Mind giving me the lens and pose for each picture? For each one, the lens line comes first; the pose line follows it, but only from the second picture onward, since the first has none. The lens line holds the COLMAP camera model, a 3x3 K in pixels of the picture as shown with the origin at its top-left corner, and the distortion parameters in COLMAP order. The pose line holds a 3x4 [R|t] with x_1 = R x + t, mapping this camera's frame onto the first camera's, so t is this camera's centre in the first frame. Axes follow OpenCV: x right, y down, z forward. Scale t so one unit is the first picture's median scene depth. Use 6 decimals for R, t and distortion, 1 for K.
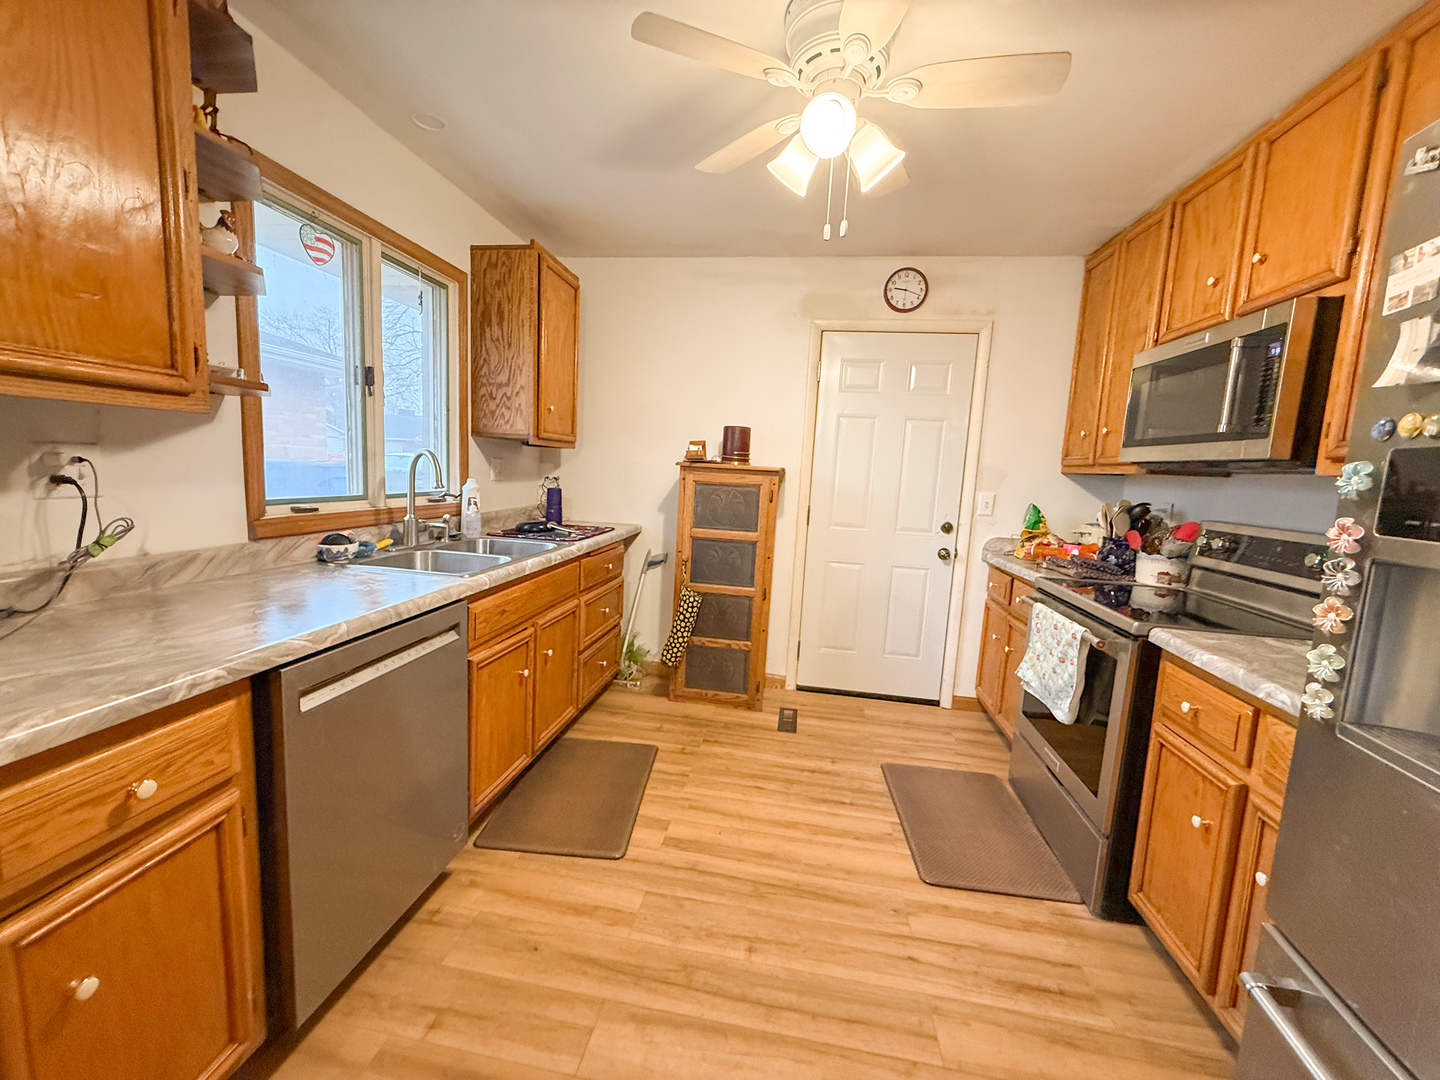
lens RADIAL K [[571.4, 0, 715.6], [0, 571.4, 539.1], [0, 0, 1]] dist [-0.000195, -0.000089]
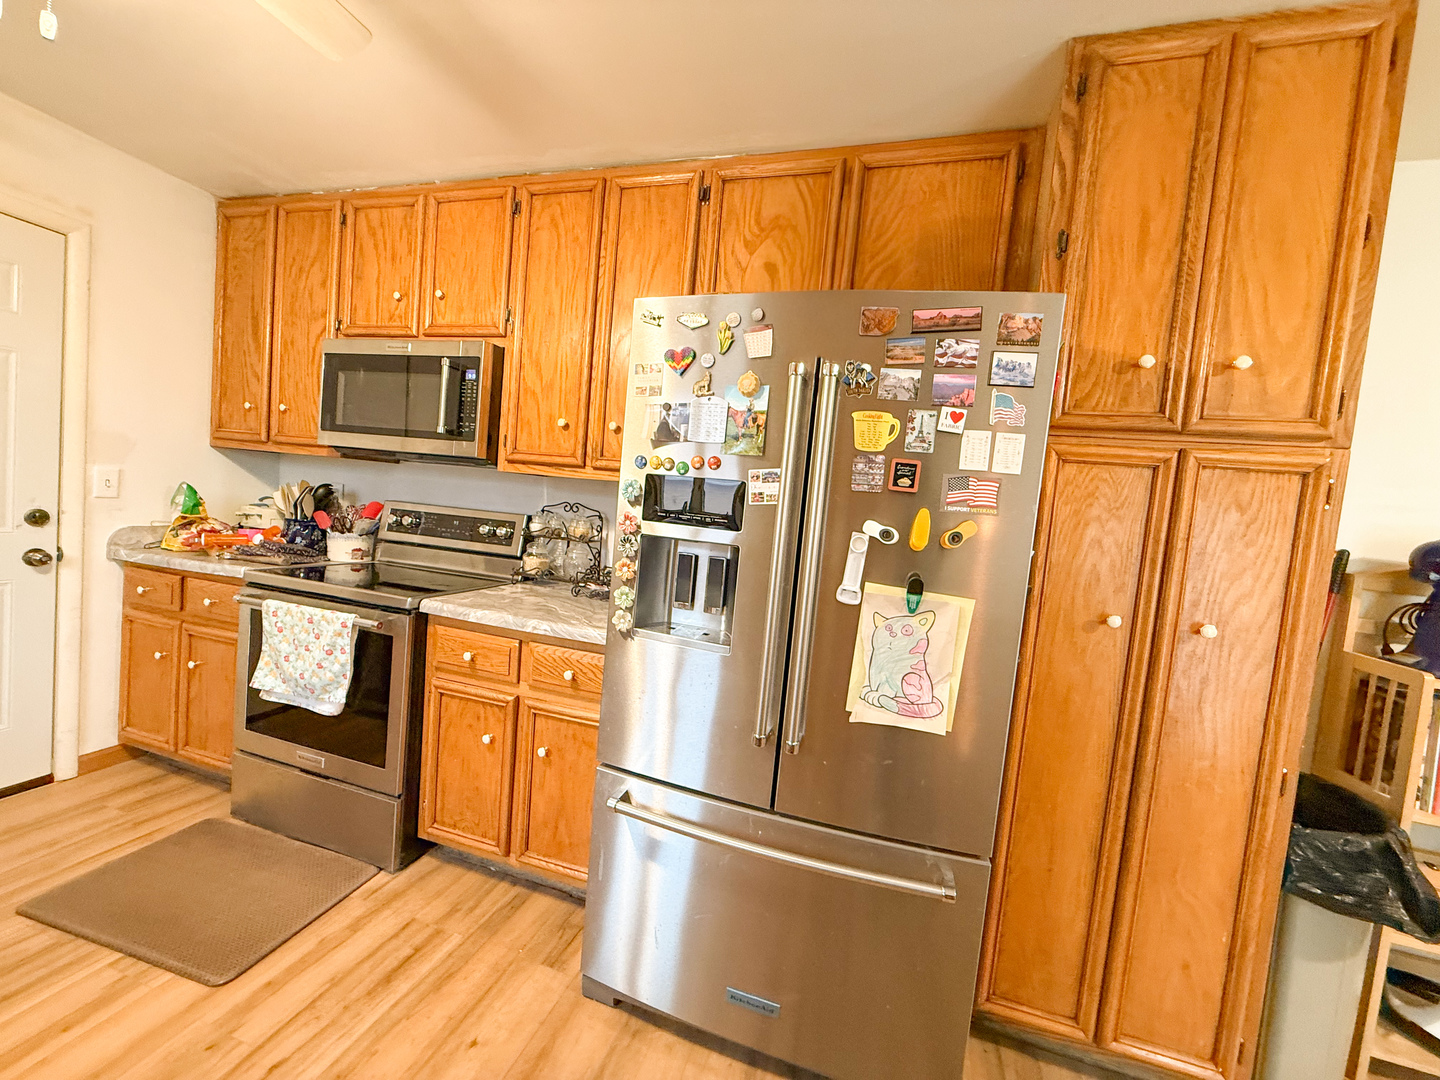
lens RADIAL K [[572.1, 0, 716.9], [0, 572.1, 539.0], [0, 0, 1]] dist [-0.000070, -0.000085]
pose [[0.138589, -0.098880, 0.985401, -0.190435], [0.039224, 0.994770, 0.094304, -0.035828], [-0.989573, 0.025582, 0.141743, 0.166983]]
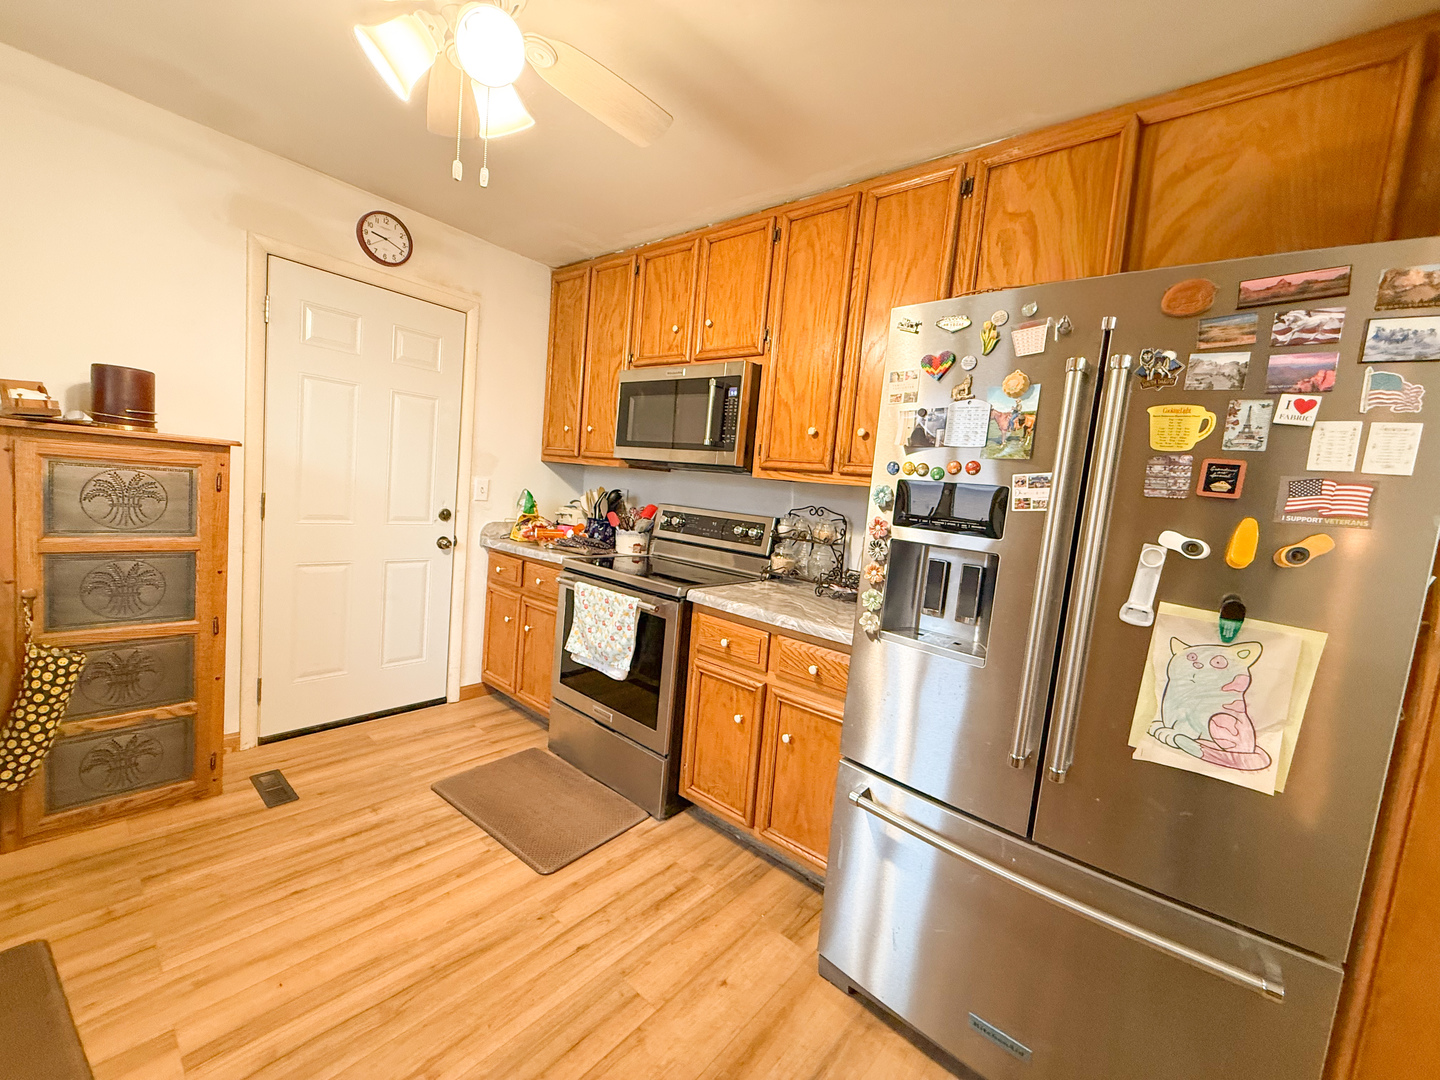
lens RADIAL K [[571.4, 0, 715.6], [0, 571.4, 539.1], [0, 0, 1]] dist [-0.000195, -0.000089]
pose [[0.517809, -0.084048, 0.851358, -0.225034], [0.042193, 0.996460, 0.072711, -0.039381], [-0.854455, -0.001729, 0.519522, 0.173651]]
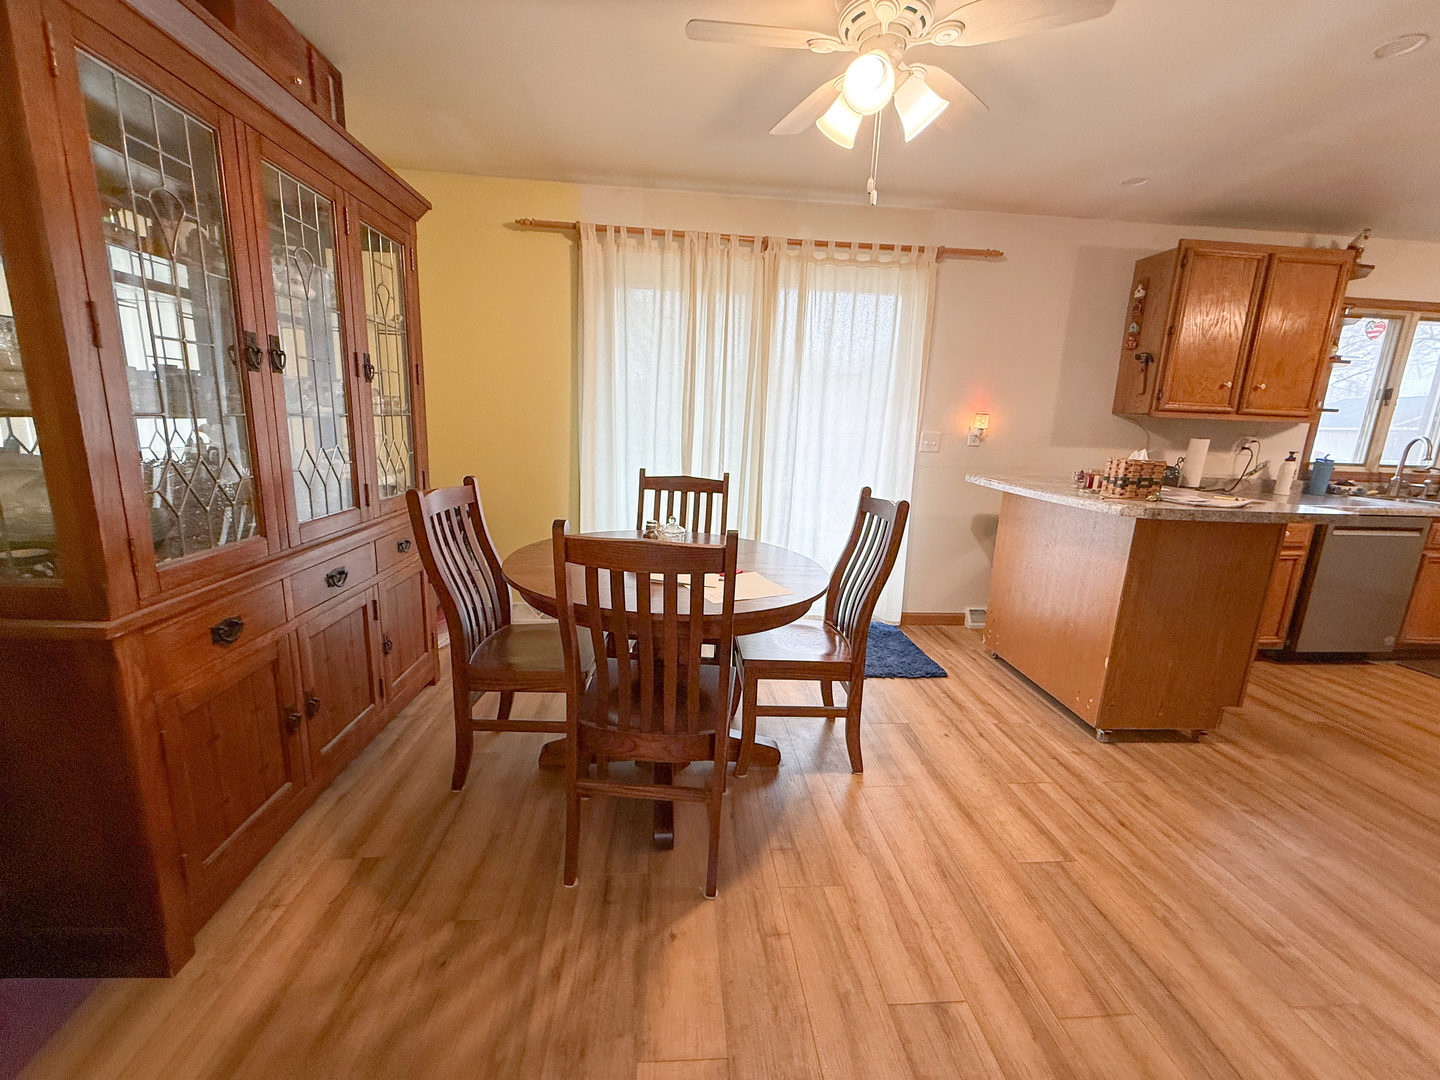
lens RADIAL K [[572.1, 0, 716.9], [0, 572.1, 539.0], [0, 0, 1]] dist [-0.000070, -0.000085]
pose [[0.236952, 0.155155, -0.959052, 0.565218], [-0.145253, 0.981727, 0.122936, 0.199706], [0.960601, 0.110176, 0.255159, -1.189479]]
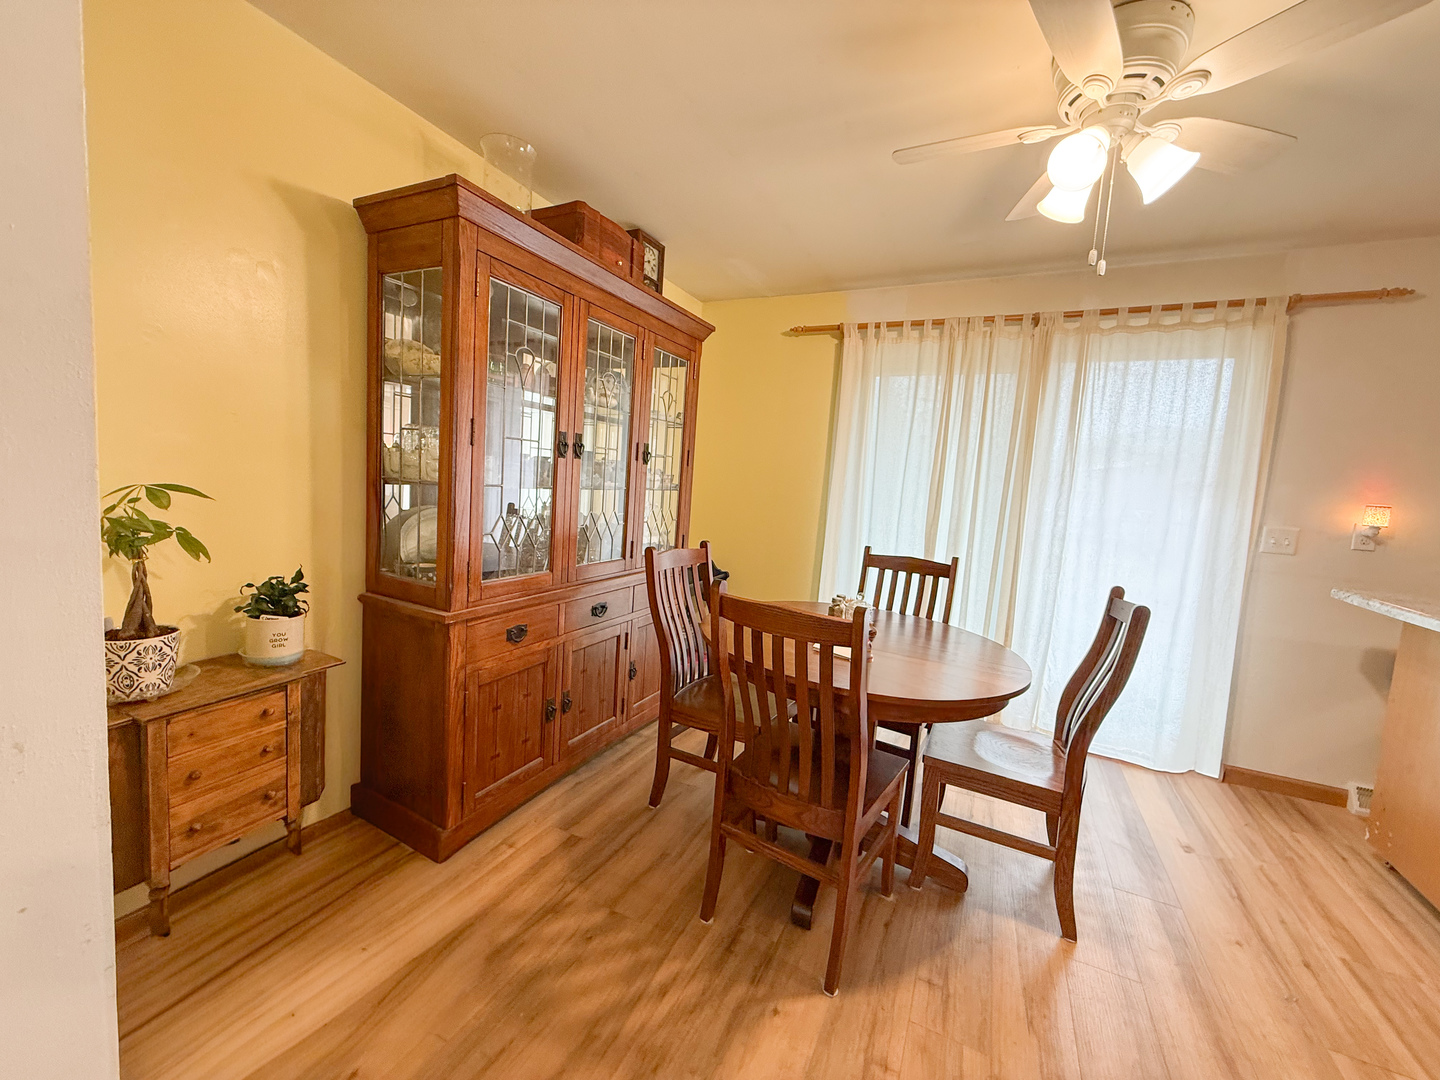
lens RADIAL K [[573.1, 0, 714.7], [0, 573.1, 538.0], [0, 0, 1]] dist [-0.001359, -0.000342]
pose [[-0.289984, 0.022313, -0.956771, 0.618555], [-0.194665, 0.977453, 0.081796, 0.173403], [0.937024, 0.209970, -0.279103, -1.031900]]
